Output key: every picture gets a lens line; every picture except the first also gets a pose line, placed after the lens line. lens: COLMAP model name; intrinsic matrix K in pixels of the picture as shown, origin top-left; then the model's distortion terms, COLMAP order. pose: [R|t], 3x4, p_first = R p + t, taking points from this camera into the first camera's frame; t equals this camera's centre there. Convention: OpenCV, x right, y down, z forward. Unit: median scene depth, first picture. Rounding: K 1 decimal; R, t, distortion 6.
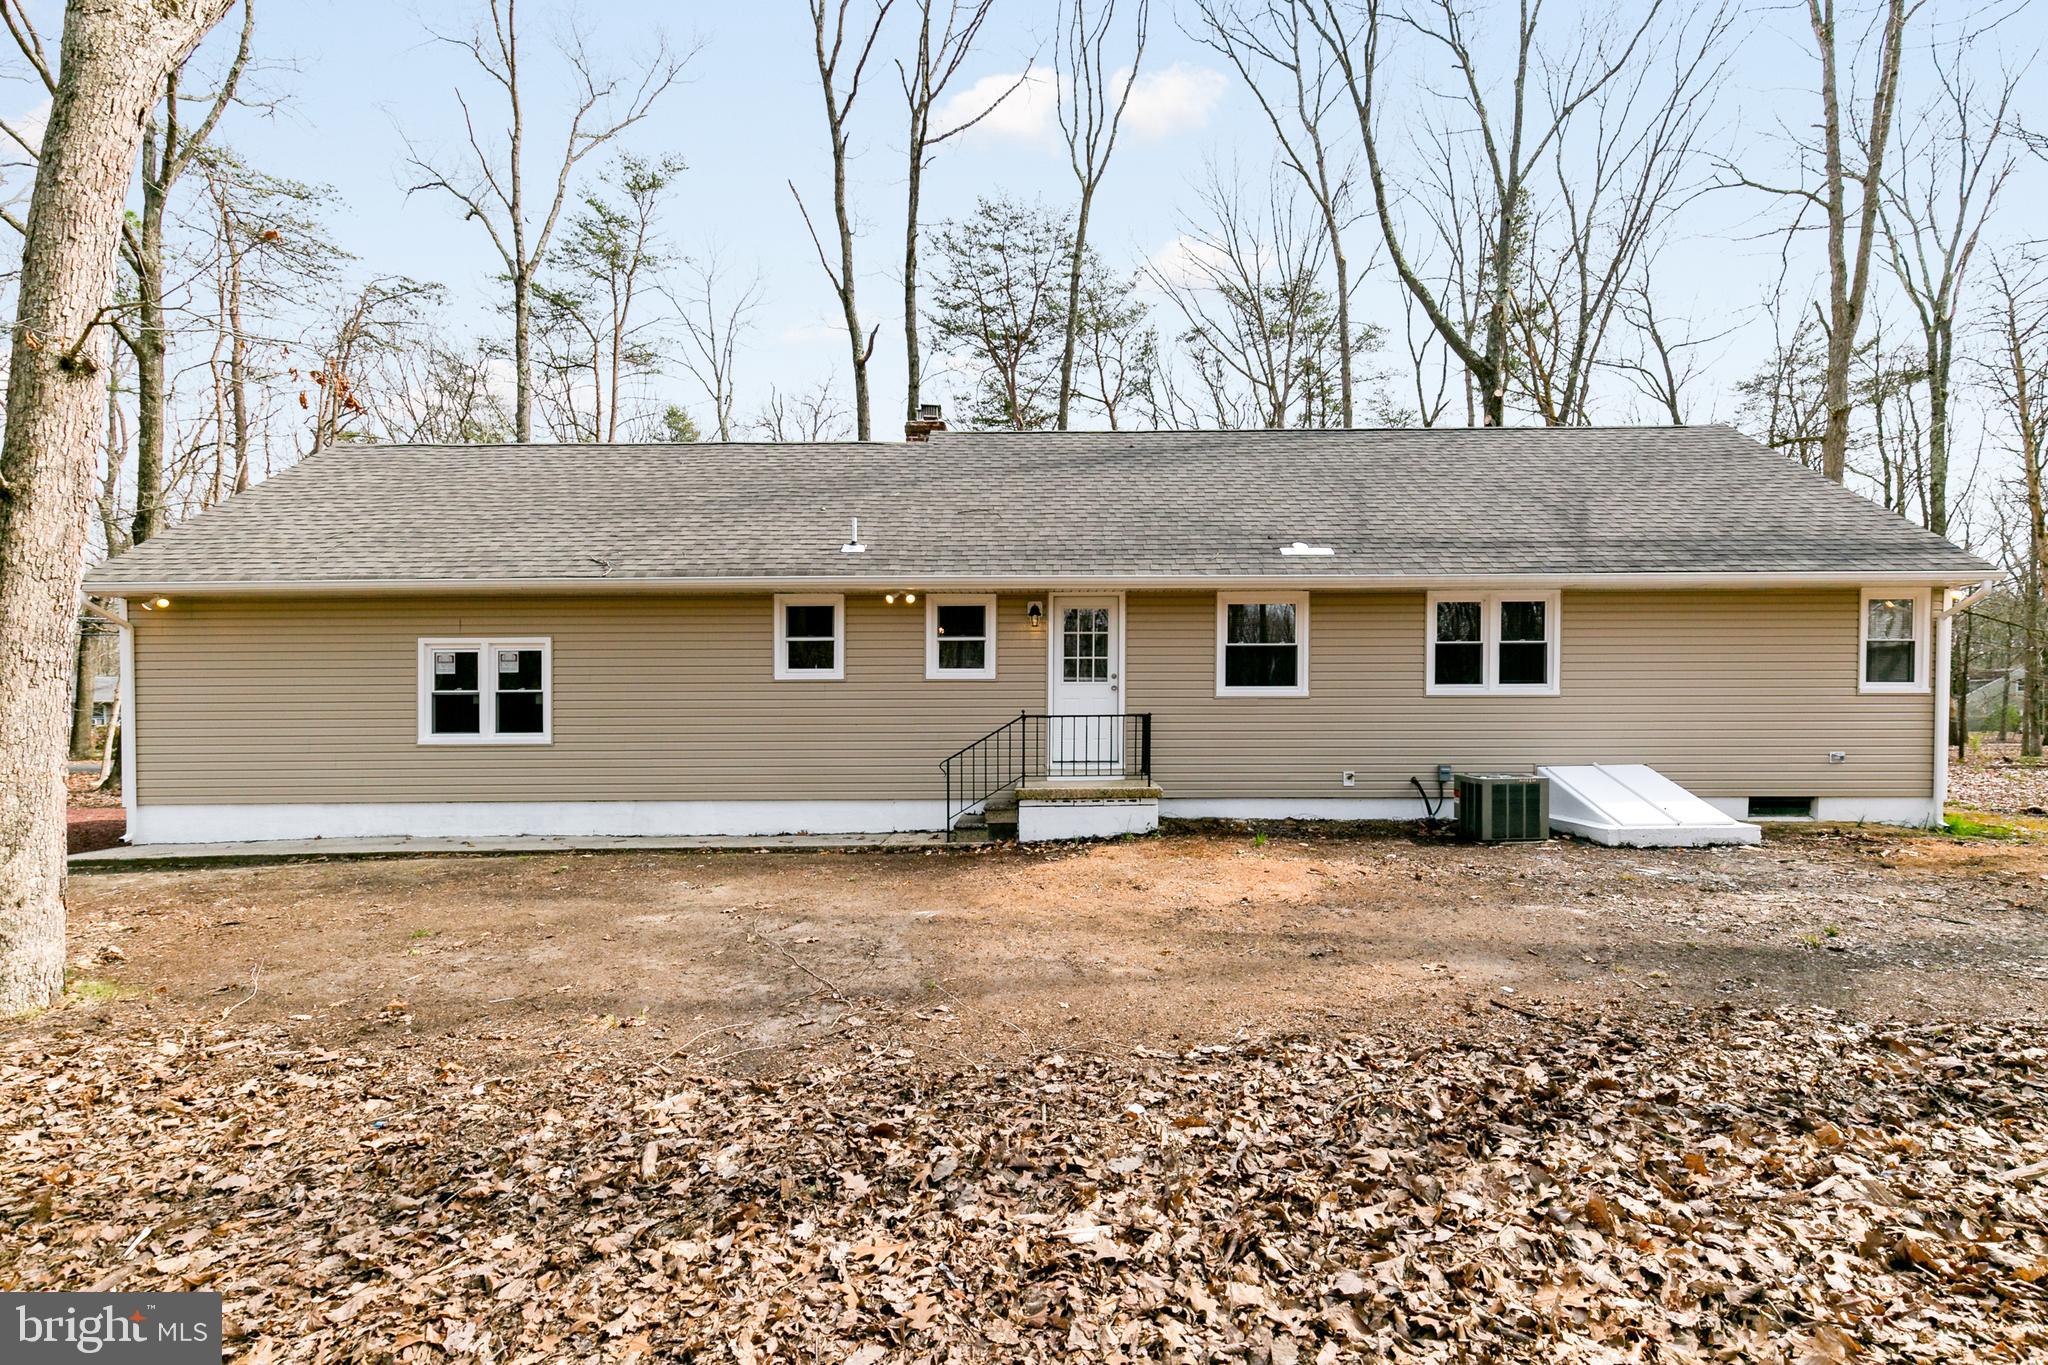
lens RADIAL K [[843.8, 0, 1024.0], [0, 843.8, 682.5], [0, 0, 1]] dist [-0.018498, -0.000080]
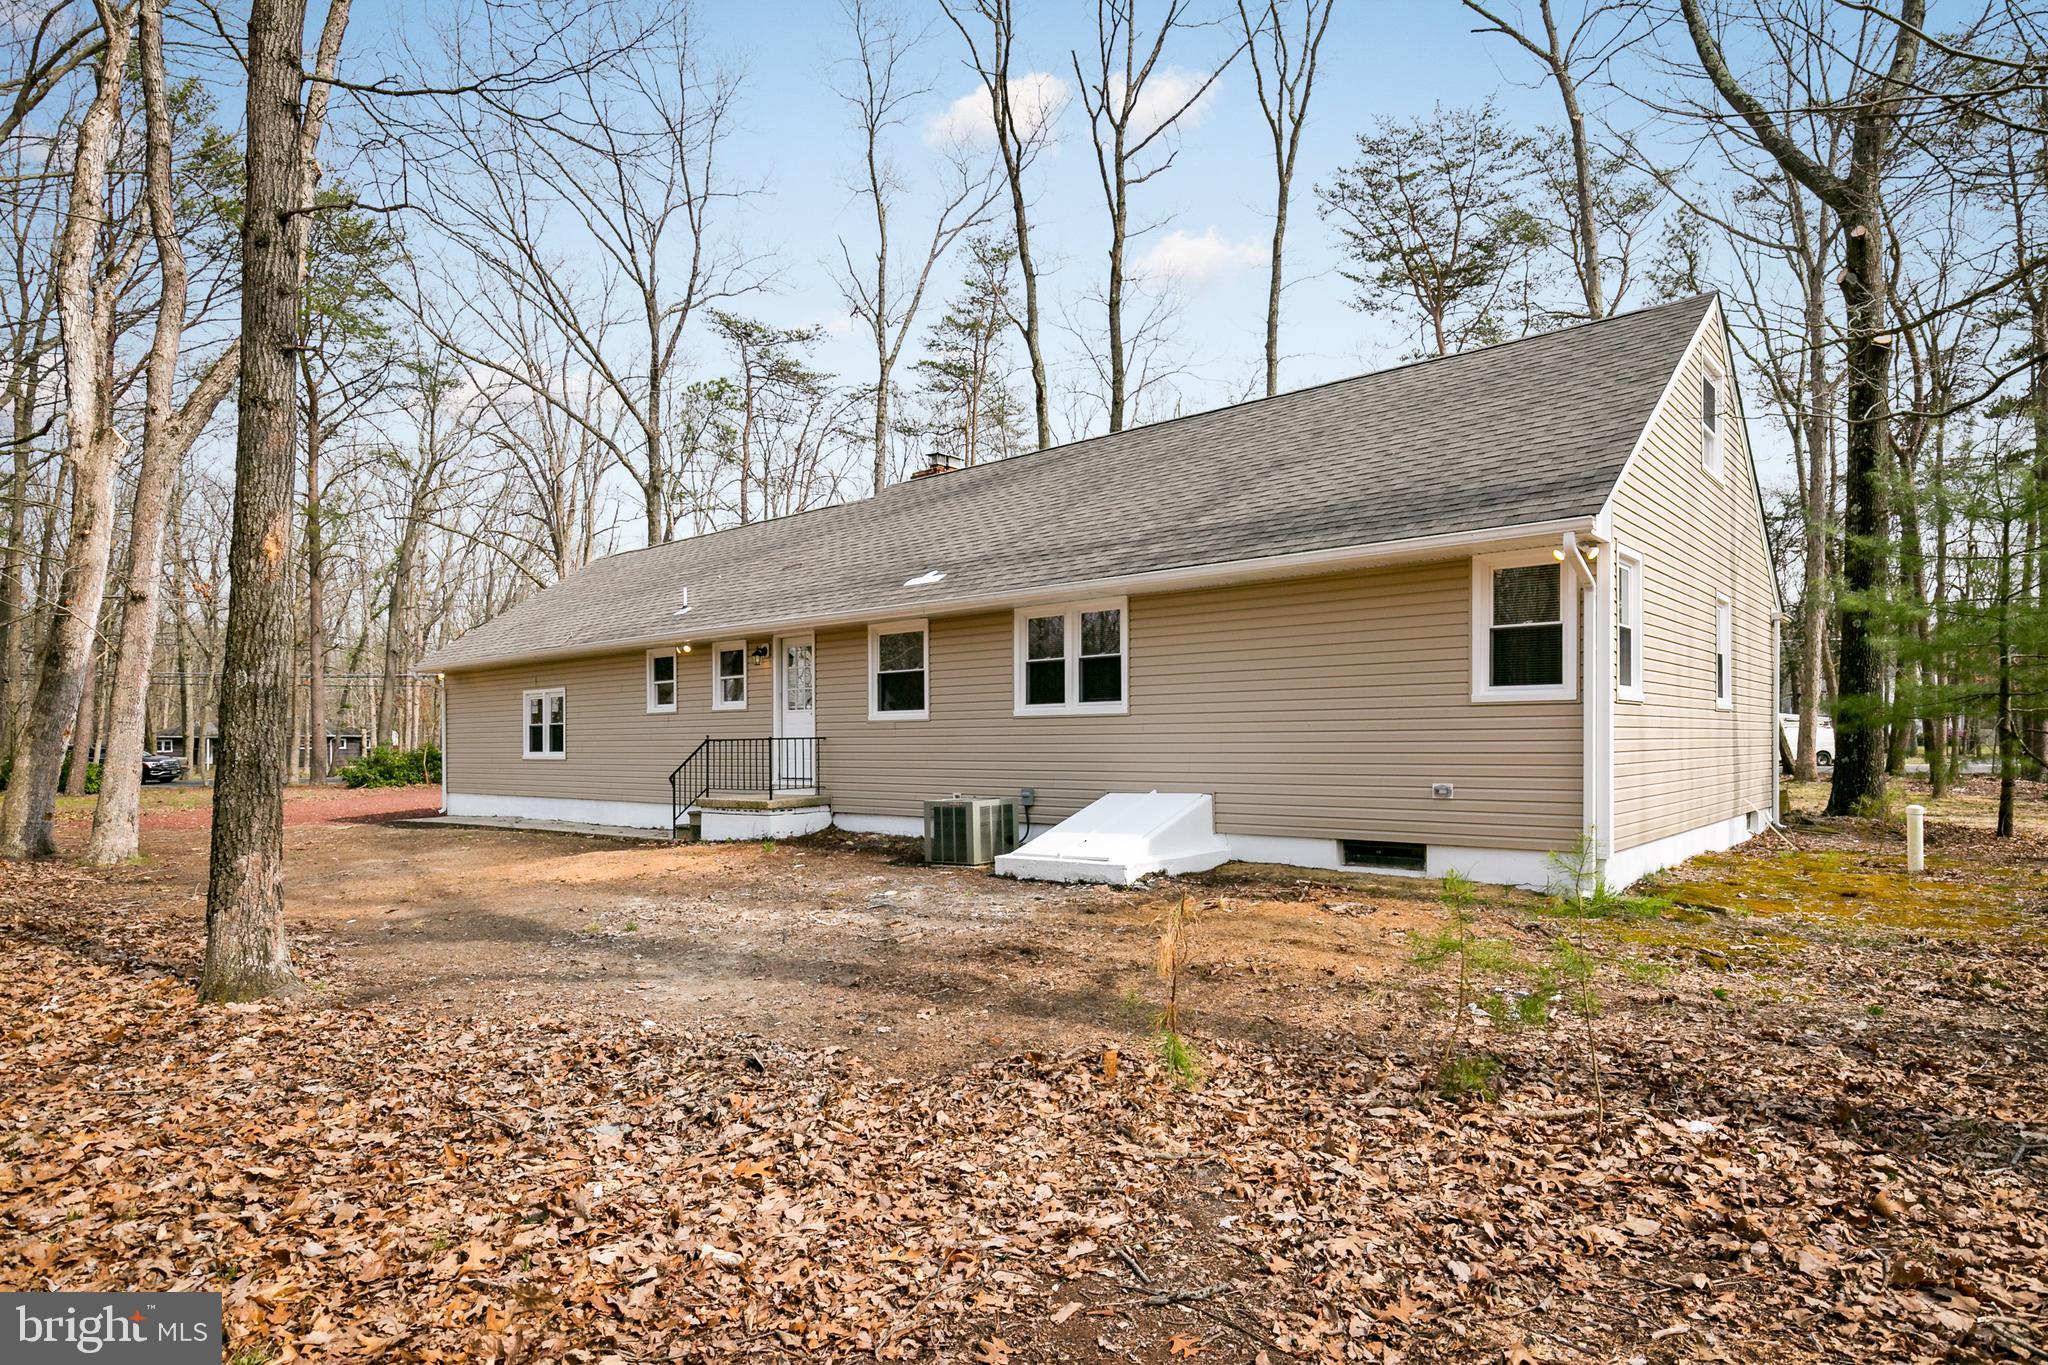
lens RADIAL K [[1101.5, 0, 1027.0], [0, 1101.5, 728.7], [0, 0, 1]] dist [-0.003633, -0.002066]
pose [[0.776951, -0.011722, -0.629452, 1.282485], [0.038905, 0.998810, 0.029422, -0.007659], [0.628358, -0.047348, 0.776482, 0.021945]]
